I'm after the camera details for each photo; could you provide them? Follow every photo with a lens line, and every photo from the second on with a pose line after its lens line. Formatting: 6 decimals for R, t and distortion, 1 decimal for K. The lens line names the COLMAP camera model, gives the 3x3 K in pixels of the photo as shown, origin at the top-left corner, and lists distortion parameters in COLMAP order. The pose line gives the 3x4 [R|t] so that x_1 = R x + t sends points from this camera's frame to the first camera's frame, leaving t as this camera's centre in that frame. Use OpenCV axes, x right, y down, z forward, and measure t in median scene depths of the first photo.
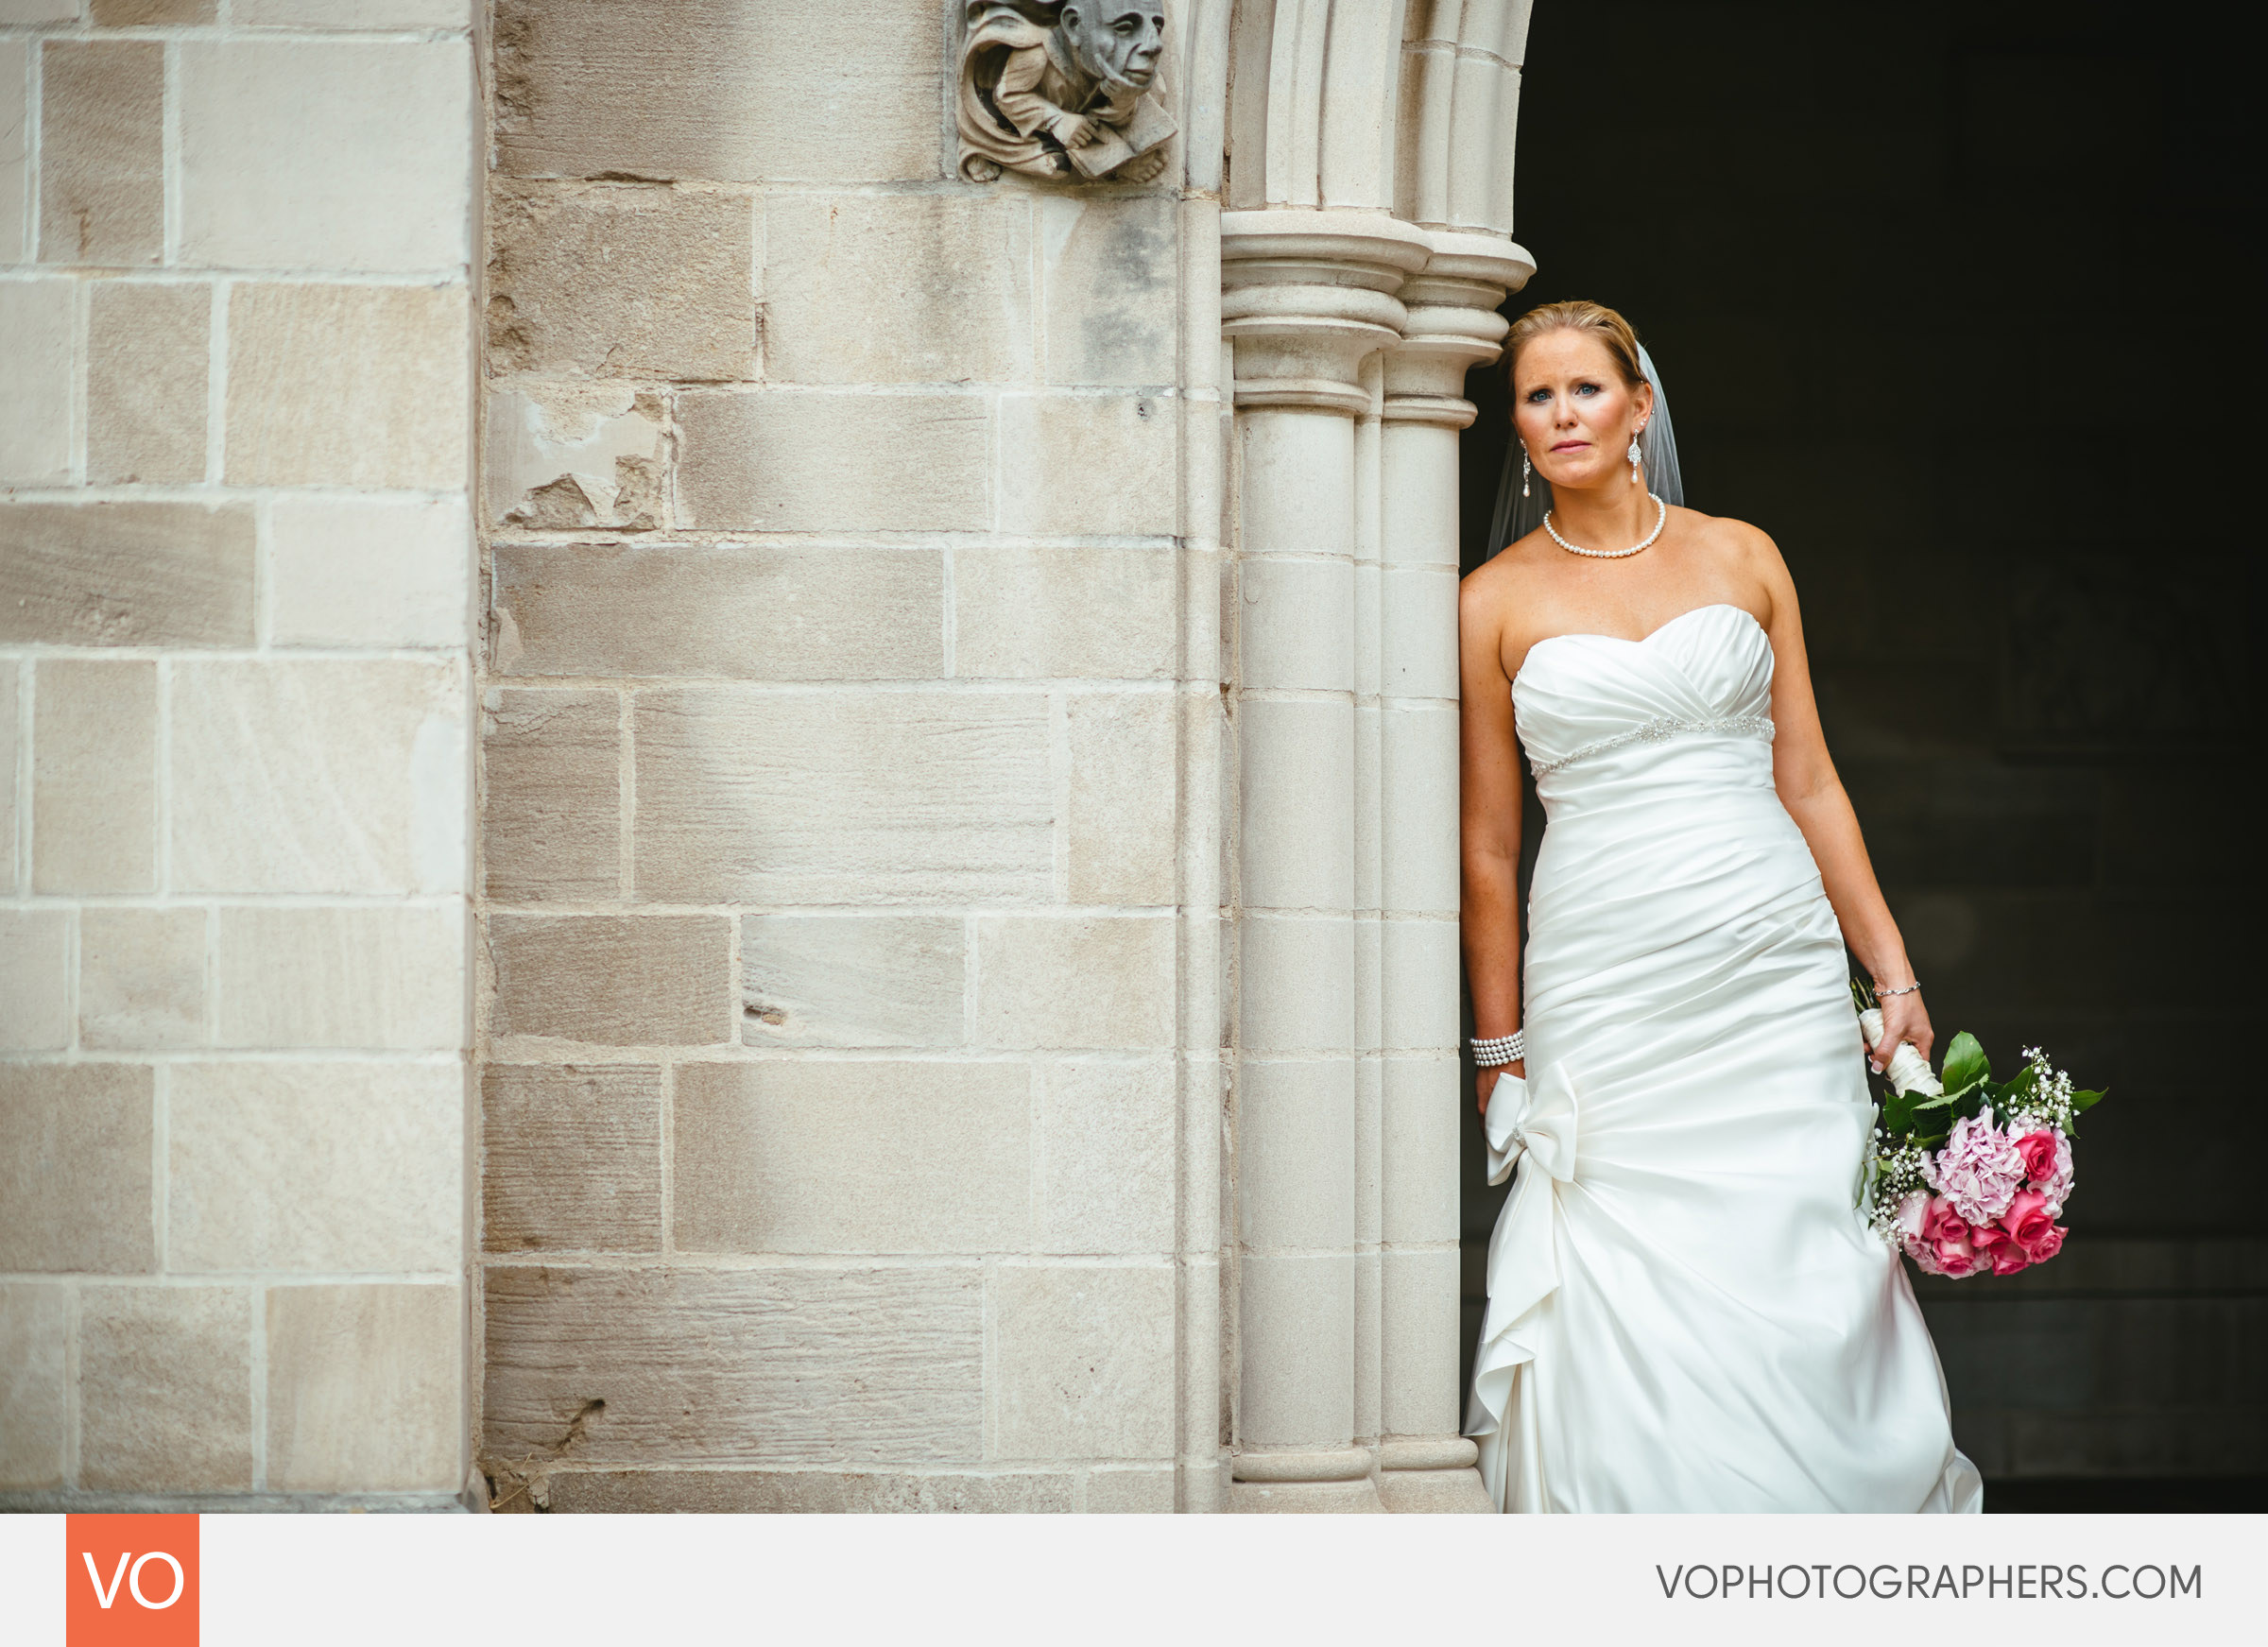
lens RADIAL K [[5566.9, 0, 1134.1], [0, 5566.9, 767.8], [0, 0, 1]] dist [-0.064249, -0.439541]
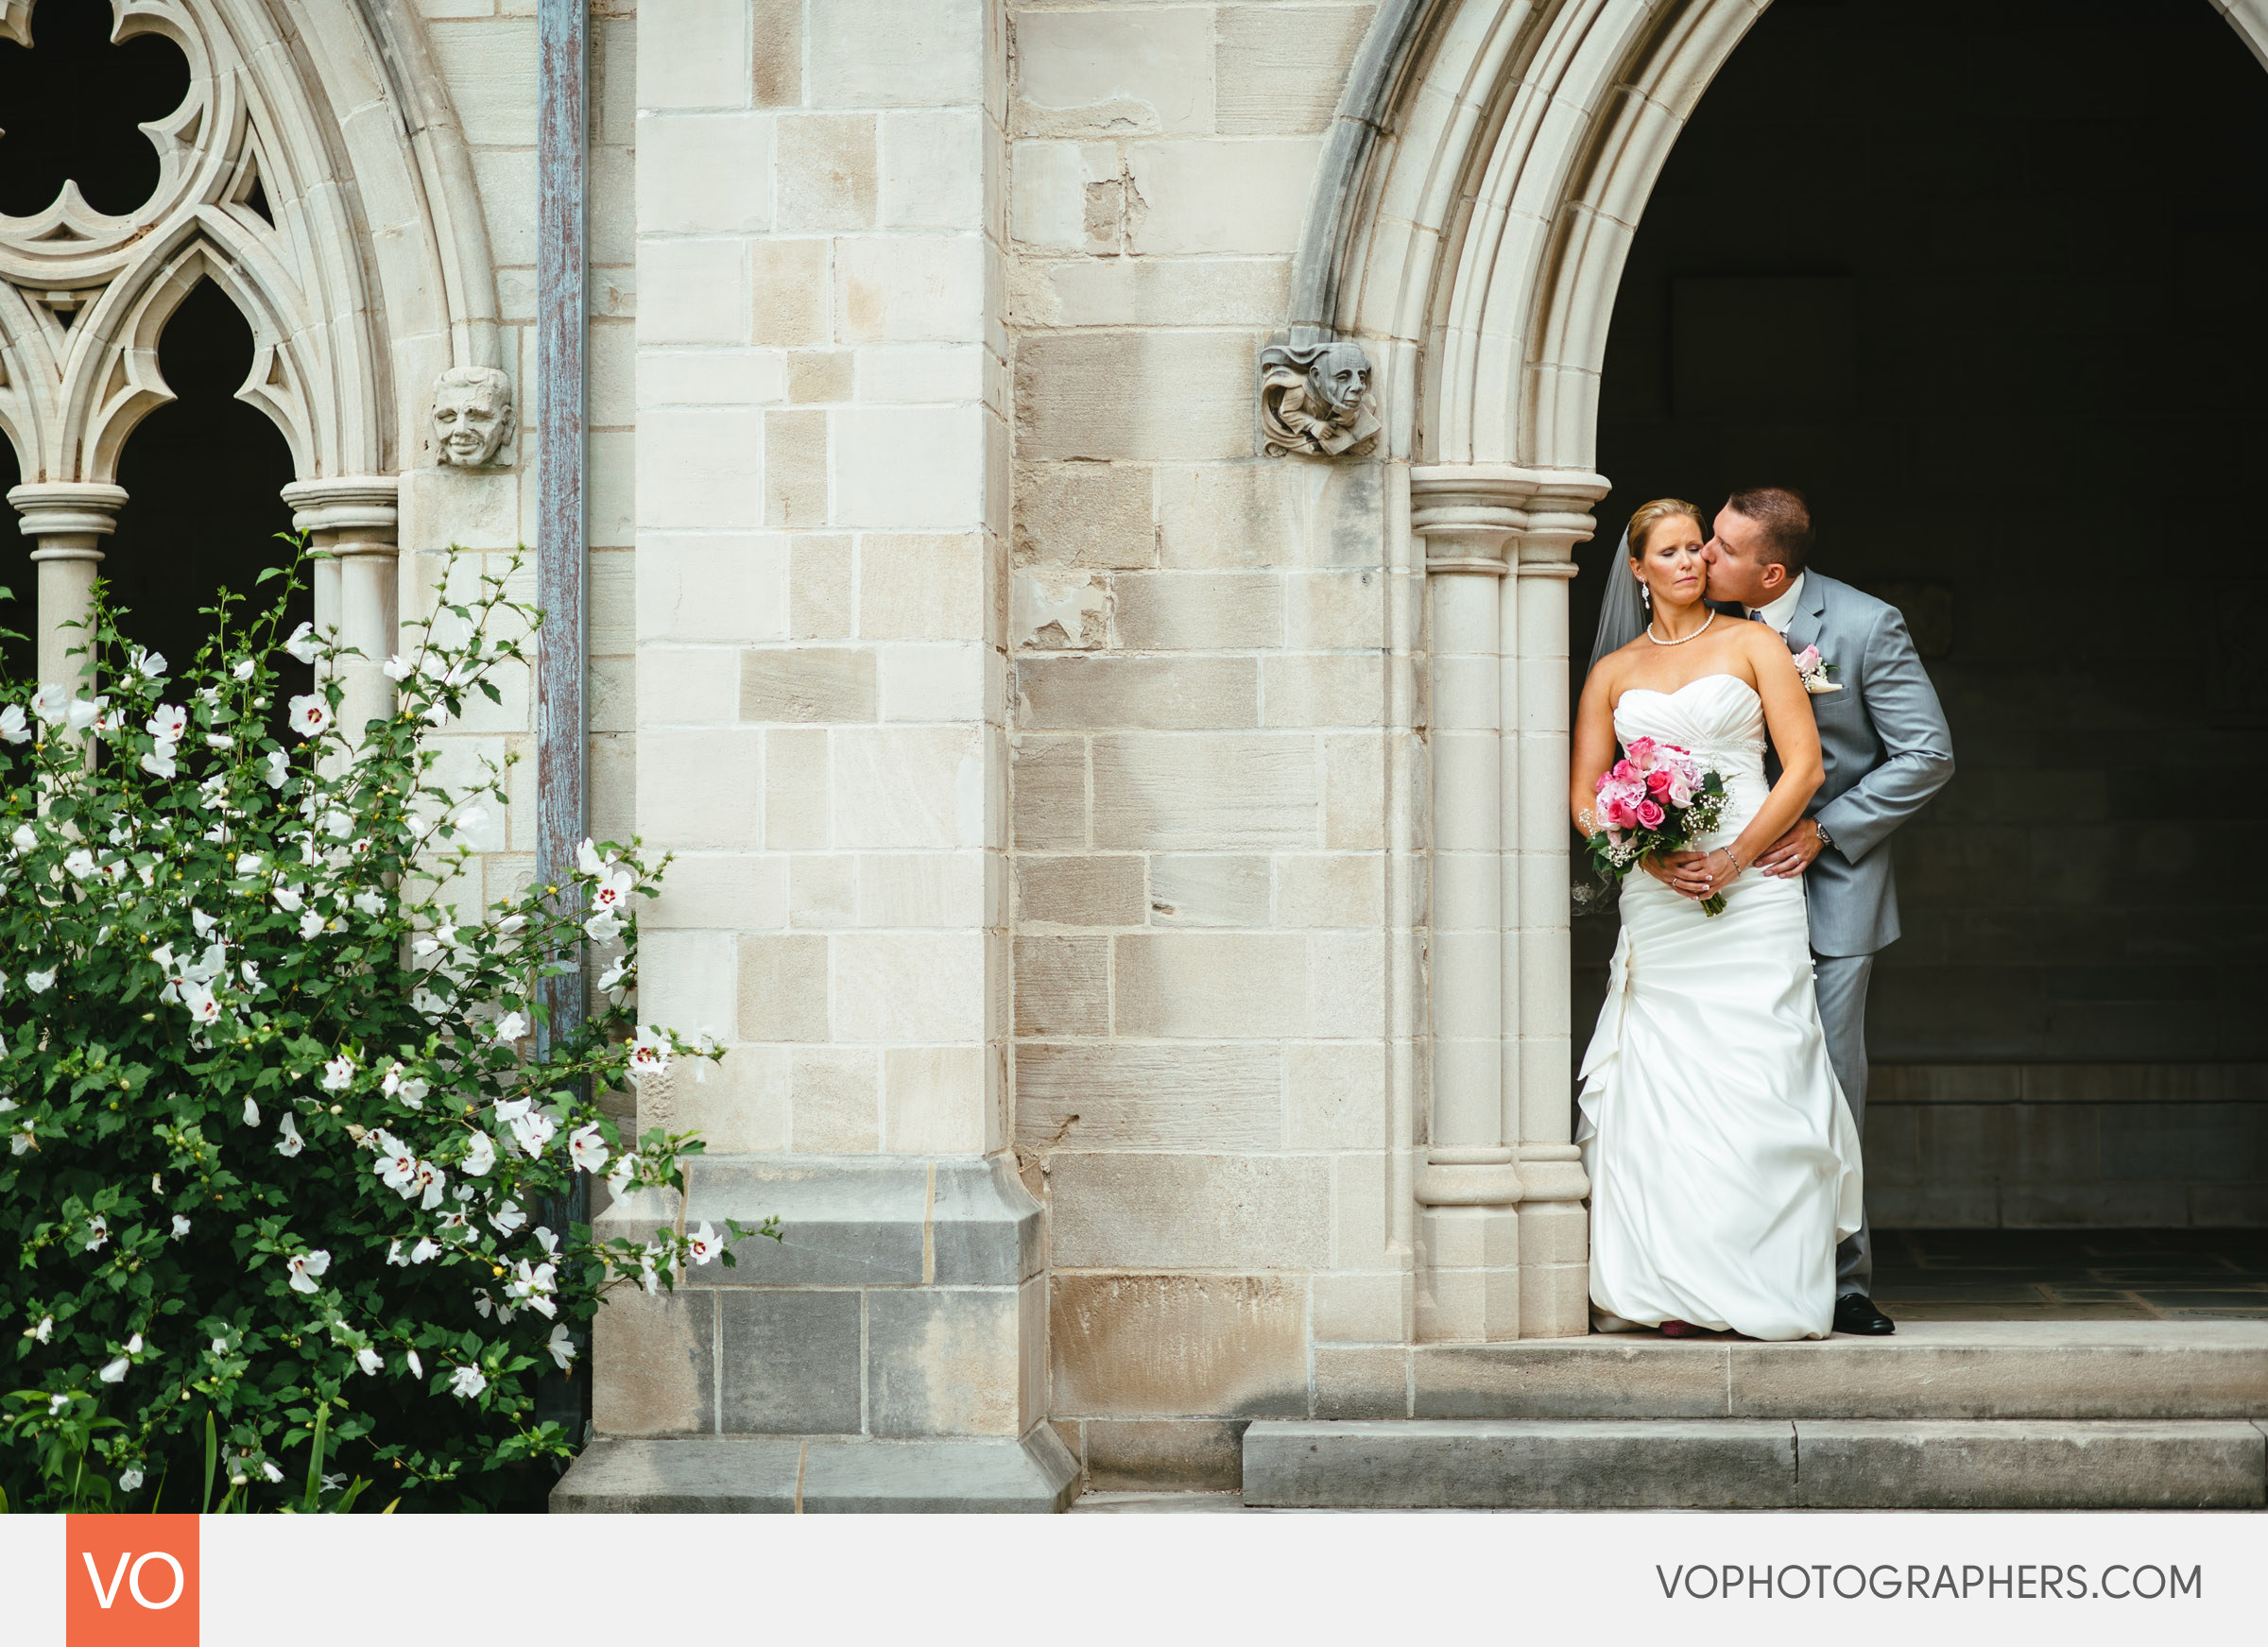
lens RADIAL K [[5683.5, 0, 1136.9], [0, 5683.5, 822.4], [0, 0, 1]] dist [0.058171, 2.883683]
pose [[0.984246, -0.006805, -0.176674, 0.260802], [0.011645, 0.999584, 0.026374, -0.034818], [0.176421, -0.028016, 0.983916, -0.870885]]
